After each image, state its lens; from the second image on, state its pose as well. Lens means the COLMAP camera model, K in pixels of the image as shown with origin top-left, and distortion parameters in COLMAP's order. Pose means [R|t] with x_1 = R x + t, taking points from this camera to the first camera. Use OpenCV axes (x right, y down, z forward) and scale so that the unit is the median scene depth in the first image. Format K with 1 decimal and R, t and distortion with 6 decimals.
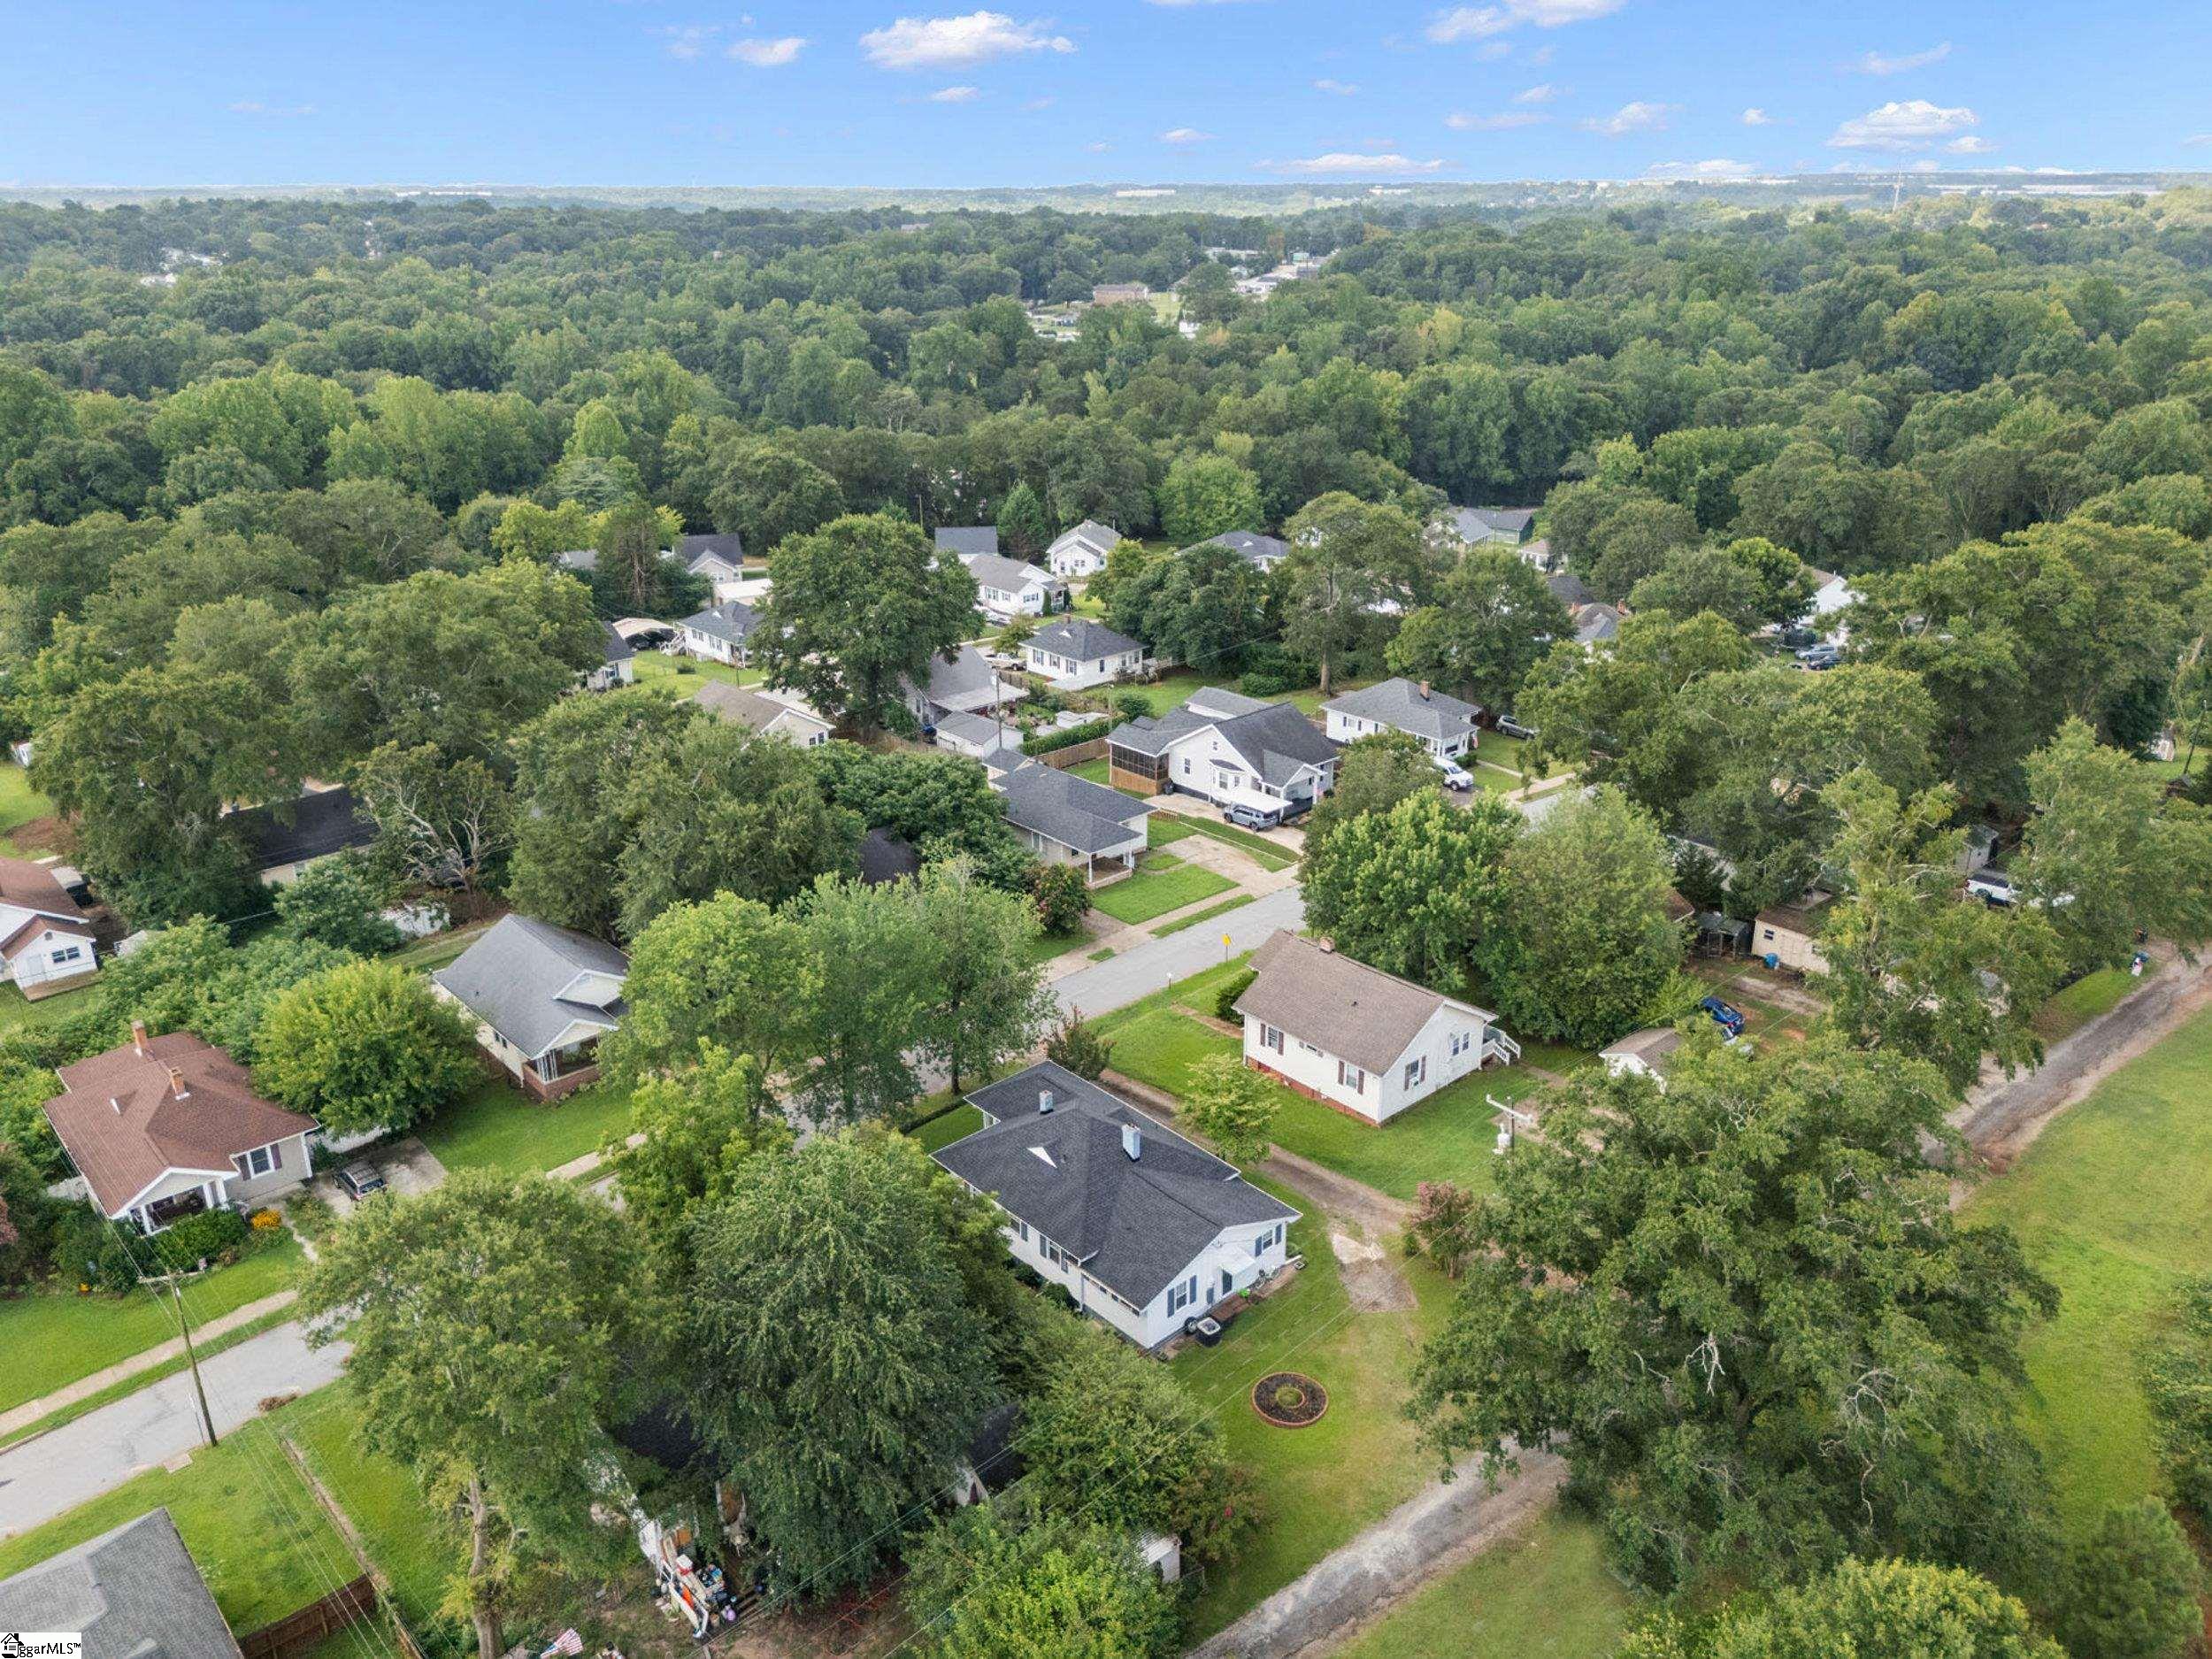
lens RADIAL K [[1645.4, 0, 1101.5], [0, 1645.4, 827.1], [0, 0, 1]] dist [0.091926, -0.113241]
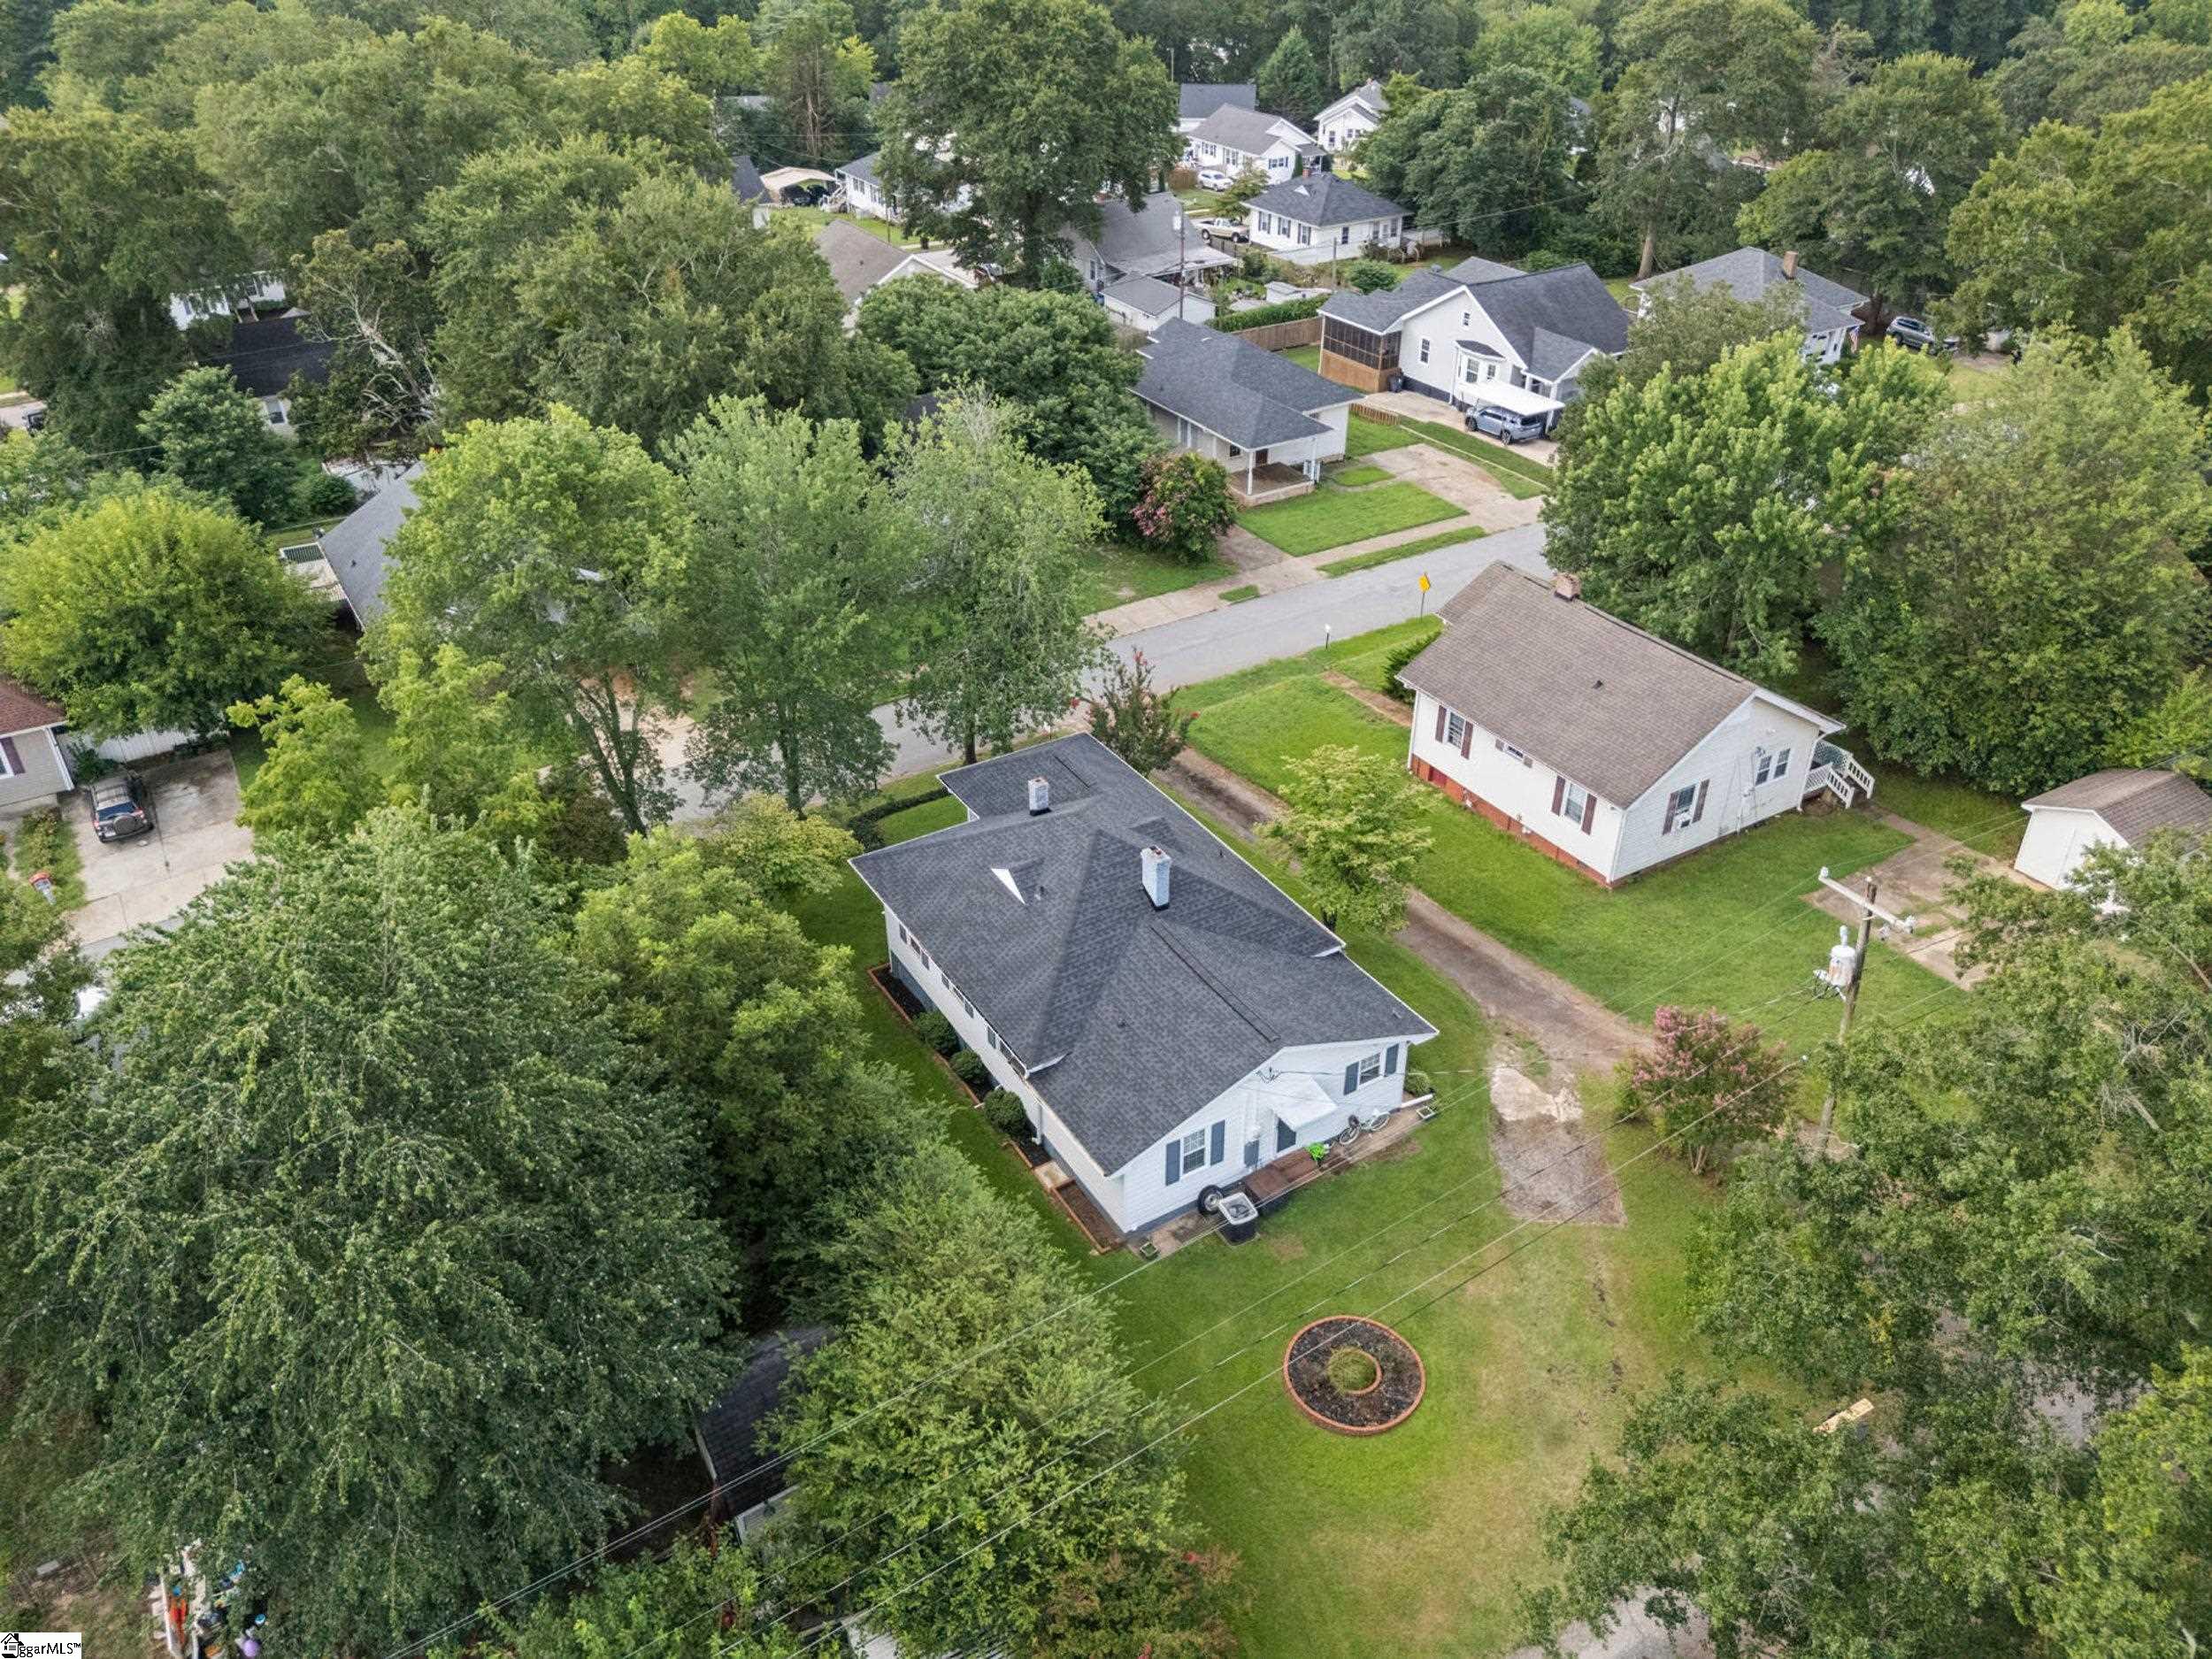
lens RADIAL K [[1645.4, 0, 1101.5], [0, 1645.4, 827.1], [0, 0, 1]] dist [0.091926, -0.113241]
pose [[0.982415, 0.101876, -0.156466, 0.073495], [-0.070006, 0.977871, 0.197147, 0.049806], [0.173088, -0.182726, 0.967808, 0.363286]]
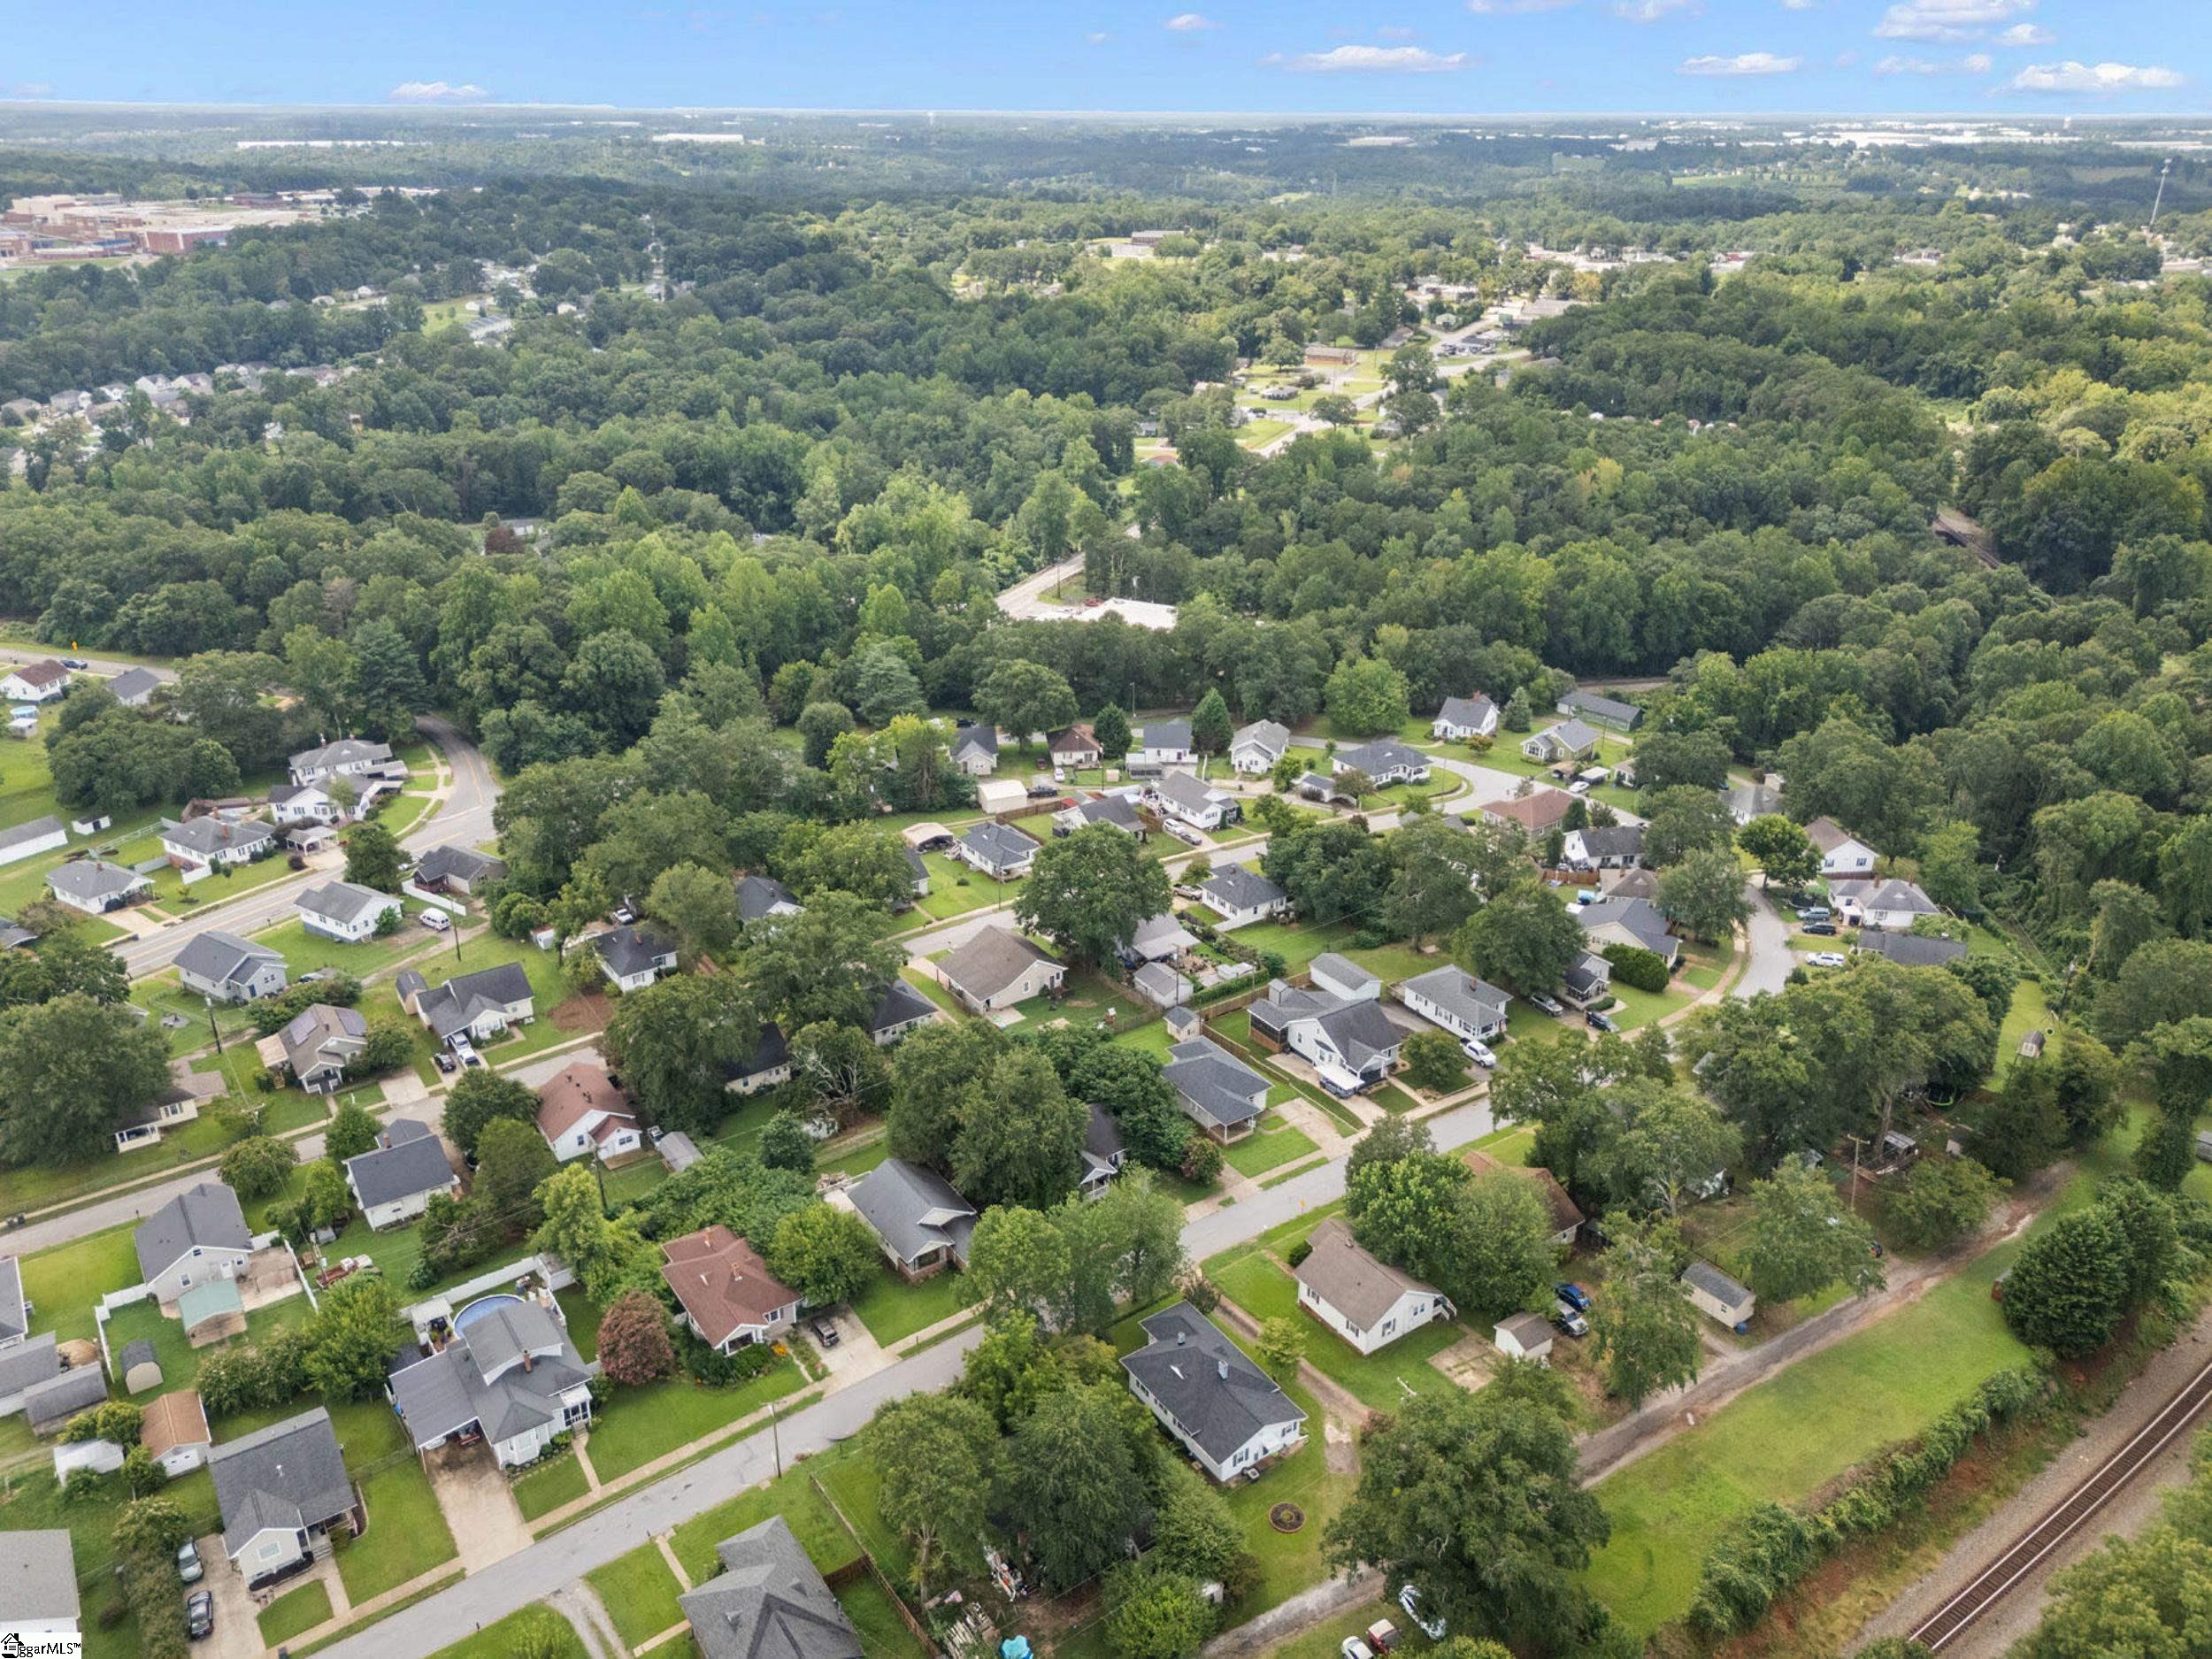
lens RADIAL K [[1645.4, 0, 1101.5], [0, 1645.4, 827.1], [0, 0, 1]] dist [0.091926, -0.113241]
pose [[0.991505, 0.063827, -0.113329, 0.047487], [-0.059134, 0.997266, 0.044303, -0.438788], [0.115847, -0.037225, 0.992569, -0.782520]]
